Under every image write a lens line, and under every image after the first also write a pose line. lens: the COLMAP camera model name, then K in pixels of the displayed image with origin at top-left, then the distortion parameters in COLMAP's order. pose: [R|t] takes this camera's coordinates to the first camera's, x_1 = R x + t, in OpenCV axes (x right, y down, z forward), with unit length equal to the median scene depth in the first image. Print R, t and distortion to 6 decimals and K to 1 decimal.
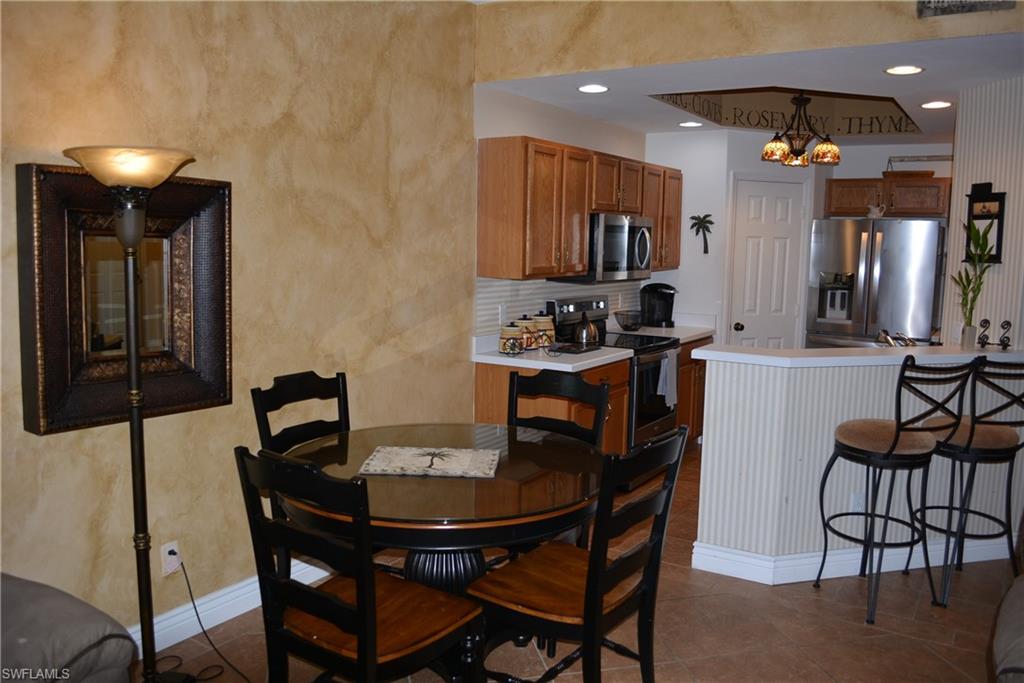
lens RADIAL K [[811.5, 0, 512.0], [0, 811.5, 341.5], [0, 0, 1]] dist [-0.063318, 0.001056]
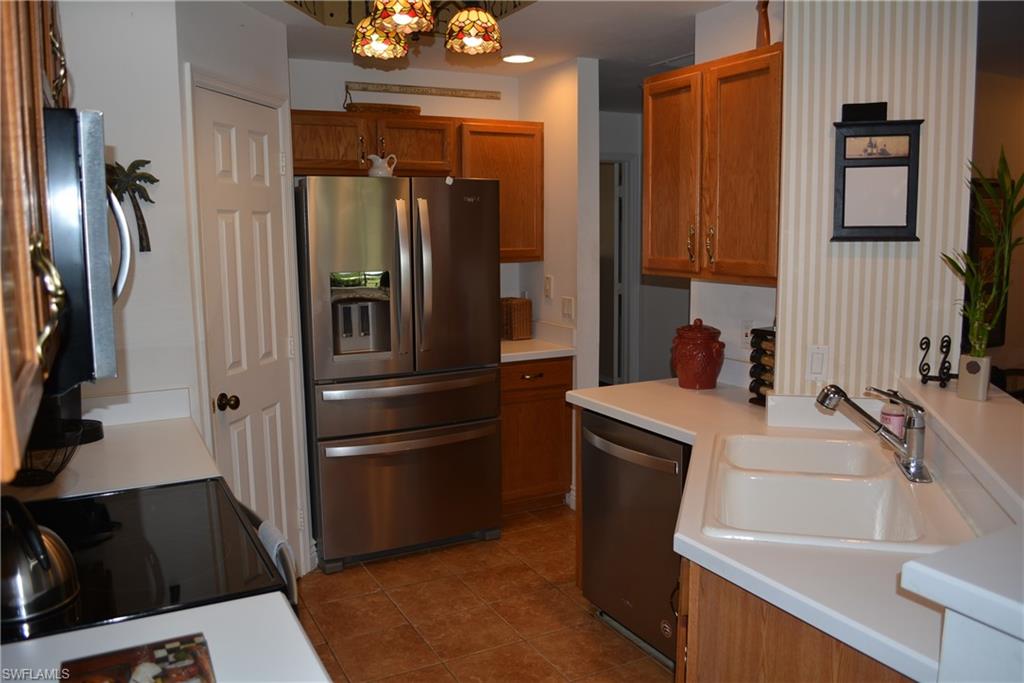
lens RADIAL K [[811.5, 0, 512.0], [0, 811.5, 341.5], [0, 0, 1]] dist [-0.063318, 0.001056]
pose [[0.506140, -0.143220, 0.850477, -0.046283], [0.125729, 0.987834, 0.091527, -0.112748], [-0.853238, 0.060604, 0.517989, 0.913804]]
